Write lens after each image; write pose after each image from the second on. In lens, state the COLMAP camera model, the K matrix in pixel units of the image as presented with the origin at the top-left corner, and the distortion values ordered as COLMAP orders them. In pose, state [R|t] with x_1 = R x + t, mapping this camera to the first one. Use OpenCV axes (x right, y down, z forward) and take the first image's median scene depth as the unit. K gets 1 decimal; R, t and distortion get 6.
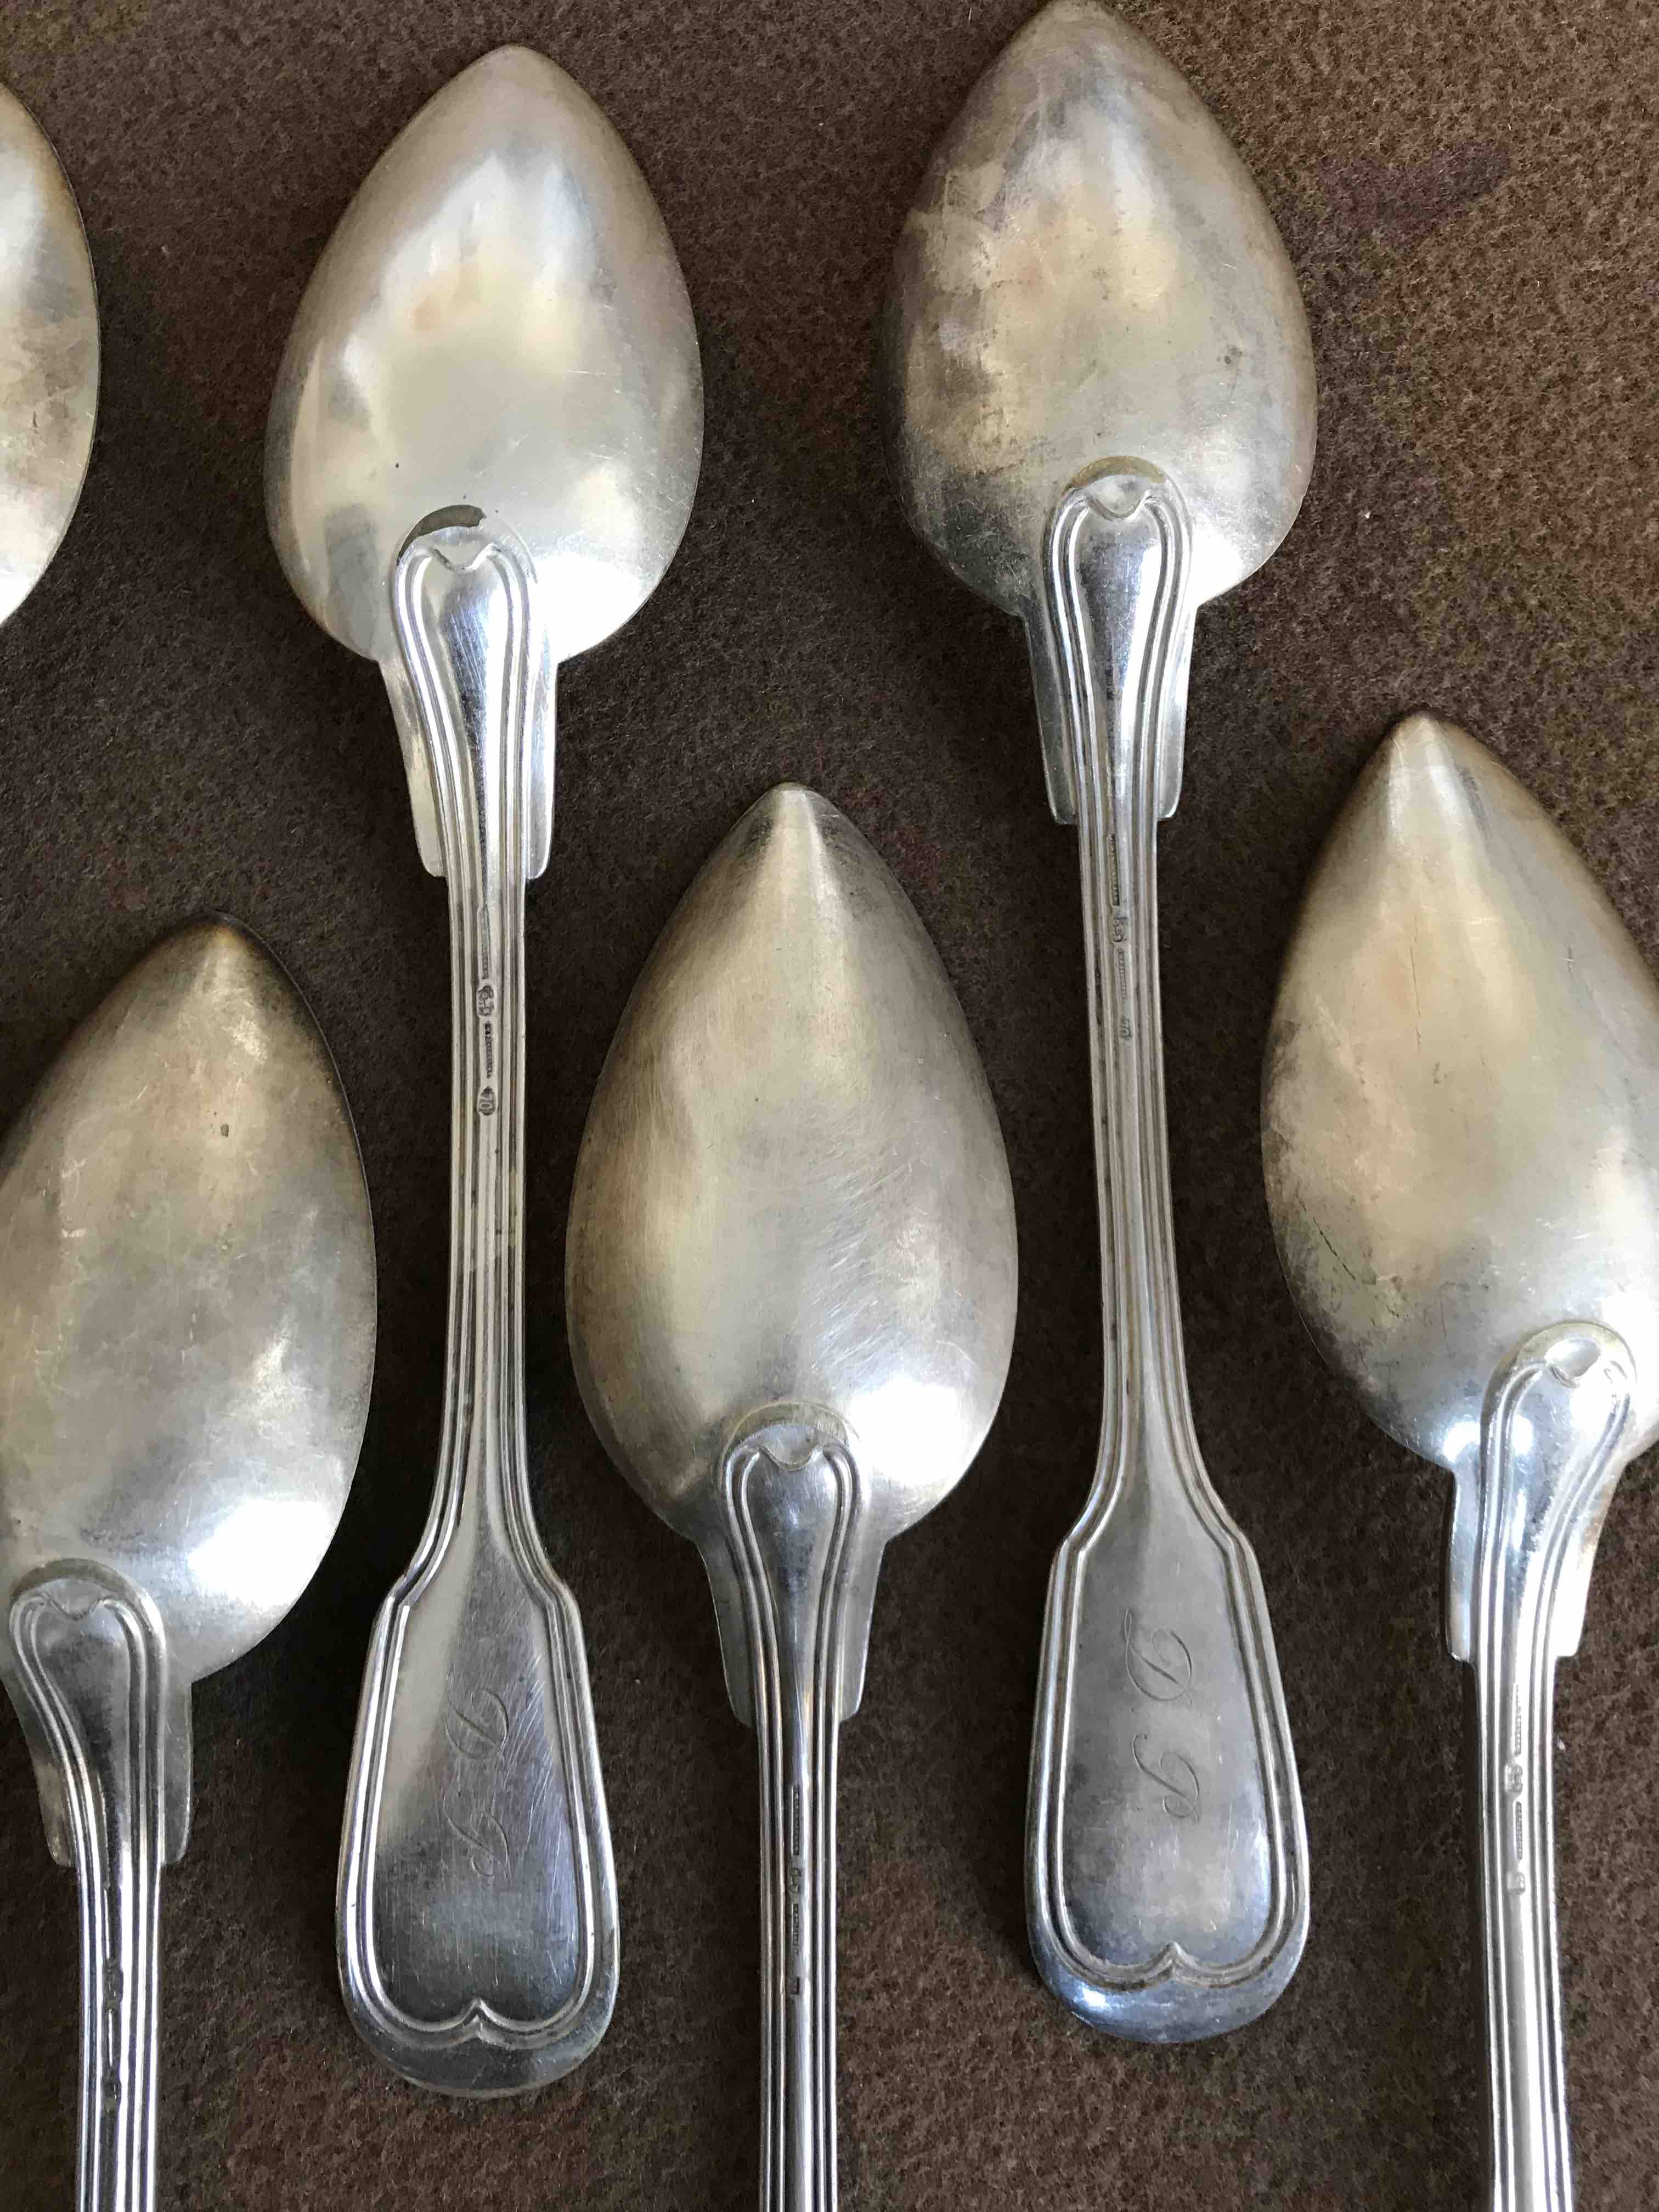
lens RADIAL K [[1587.9, 0, 847.1], [0, 1587.9, 1113.2], [0, 0, 1]] dist [-0.017584, 0.002835]
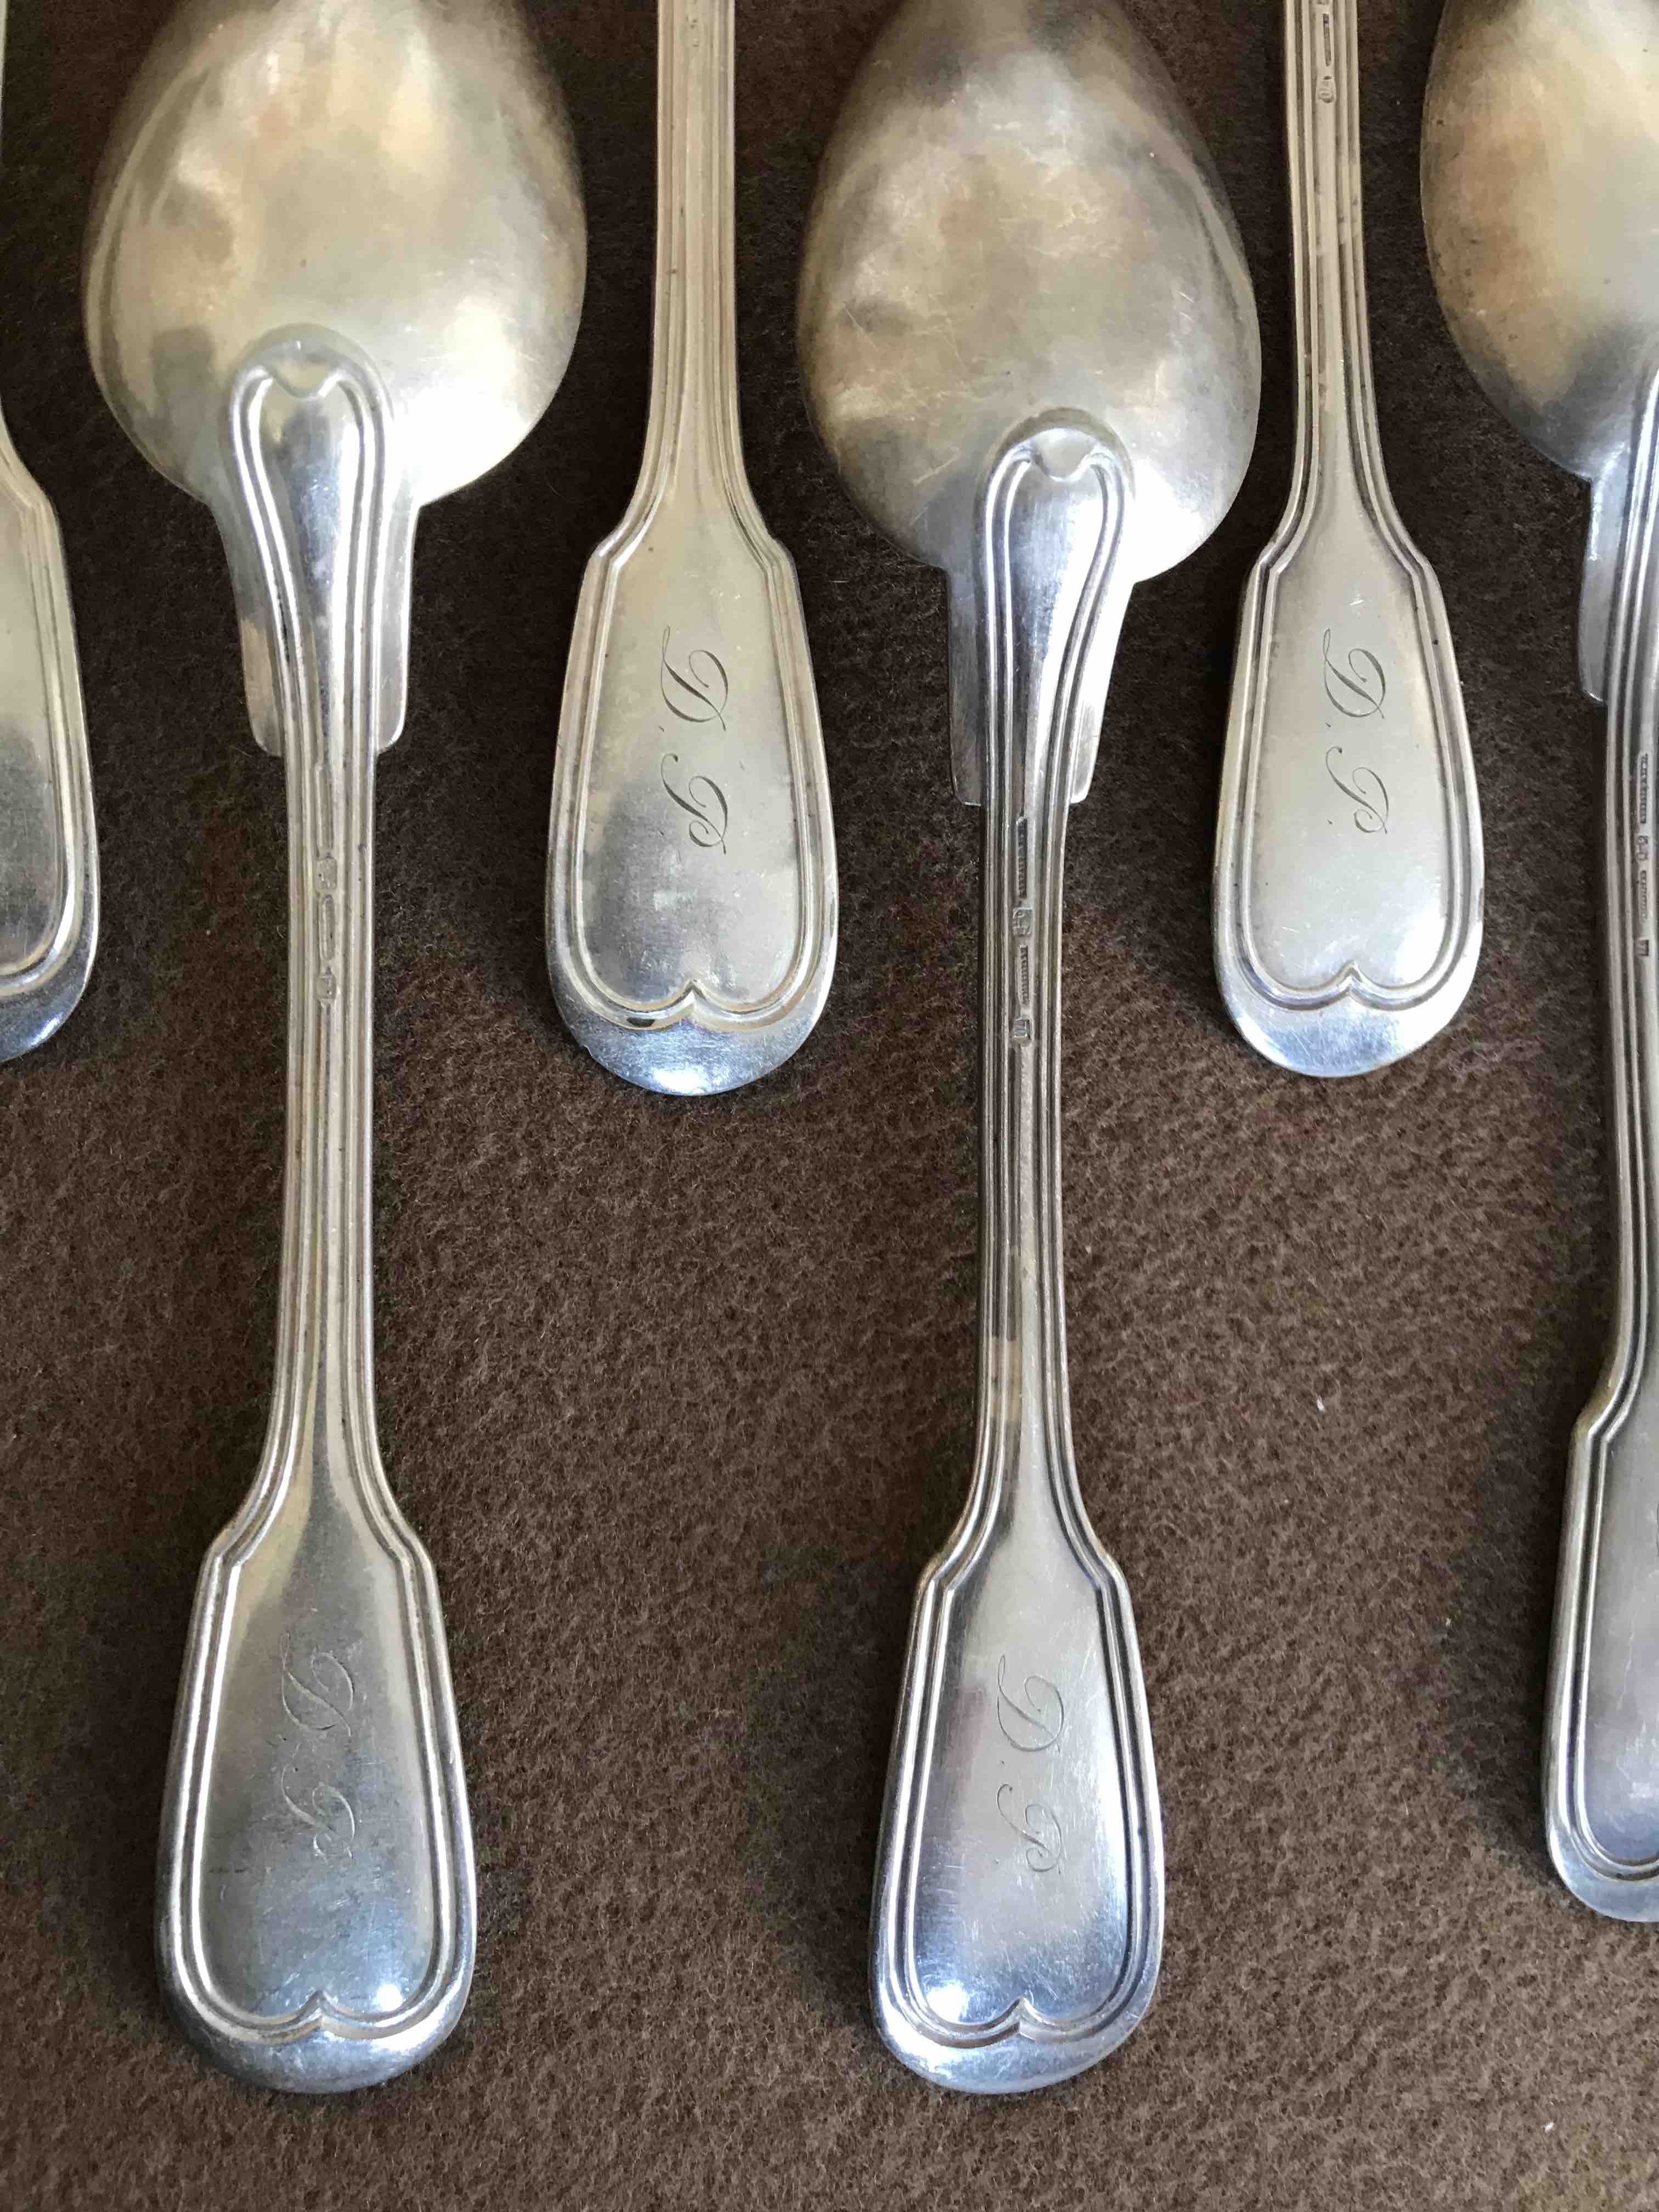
lens RADIAL K [[1587.9, 0, 827.2], [0, 1587.9, 1122.5], [0, 0, 1]] dist [-0.017584, 0.002835]
pose [[0.993745, -0.003998, 0.111604, -0.665860], [-0.001281, 0.998885, 0.047196, 0.605880], [-0.111669, -0.047044, 0.992631, 0.027418]]
